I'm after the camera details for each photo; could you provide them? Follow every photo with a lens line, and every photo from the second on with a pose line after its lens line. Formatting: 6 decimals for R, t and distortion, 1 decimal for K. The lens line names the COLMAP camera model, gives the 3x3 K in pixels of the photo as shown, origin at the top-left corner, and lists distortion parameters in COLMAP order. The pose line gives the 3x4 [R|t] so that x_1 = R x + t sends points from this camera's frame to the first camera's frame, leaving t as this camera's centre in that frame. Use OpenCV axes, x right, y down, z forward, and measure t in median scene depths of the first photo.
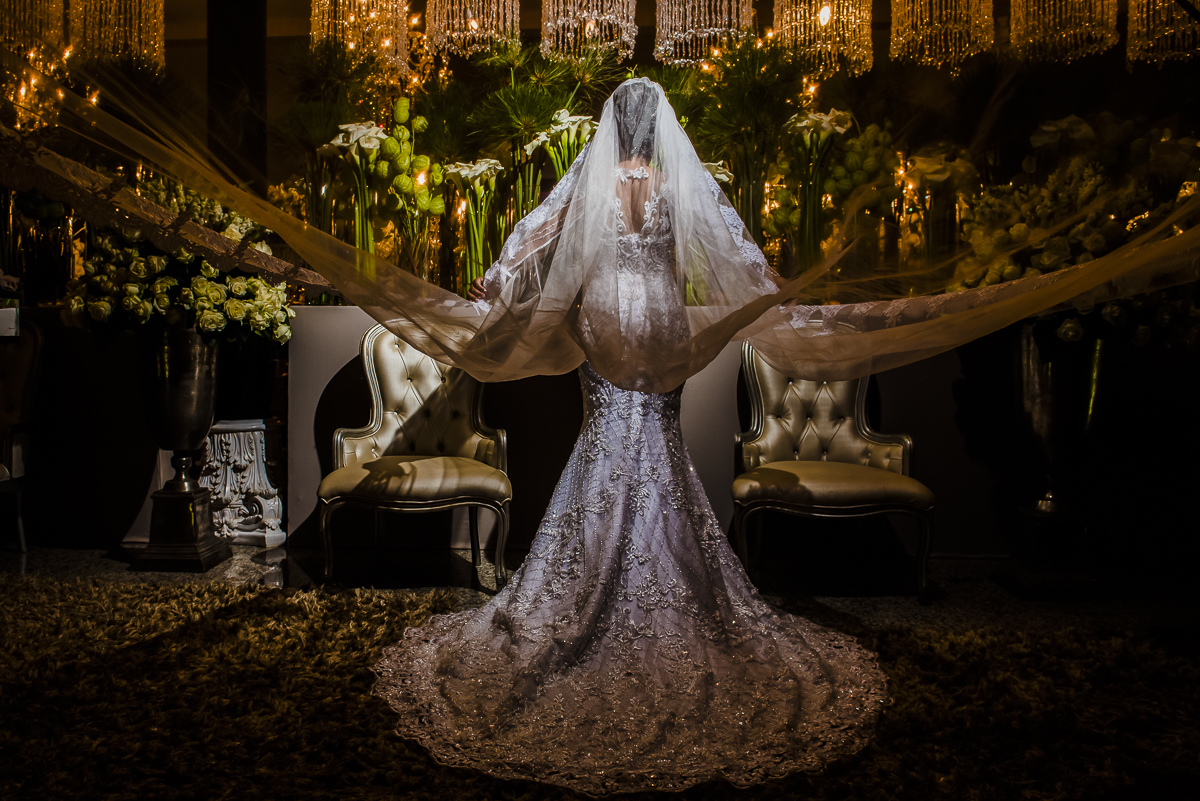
lens RADIAL K [[906.9, 0, 533.6], [0, 906.9, 384.3], [0, 0, 1]] dist [-0.049538, -0.002145]
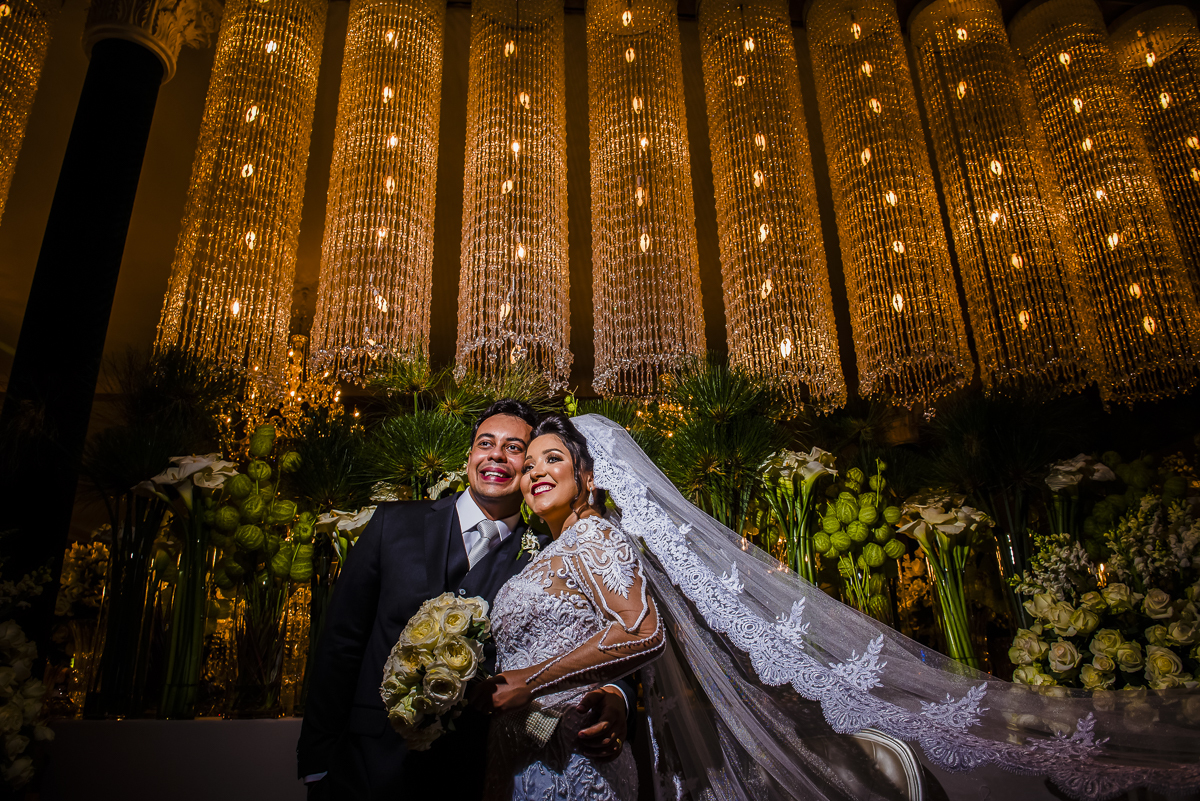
lens RADIAL K [[818.3, 0, 600.0], [0, 818.3, 400.5], [0, 0, 1]] dist [-0.051760, -0.000081]
pose [[0.984746, 0.031621, 0.171102, 0.012530], [0.037711, 0.921189, -0.387284, -0.066646], [-0.169864, 0.387829, 0.905944, 0.346748]]
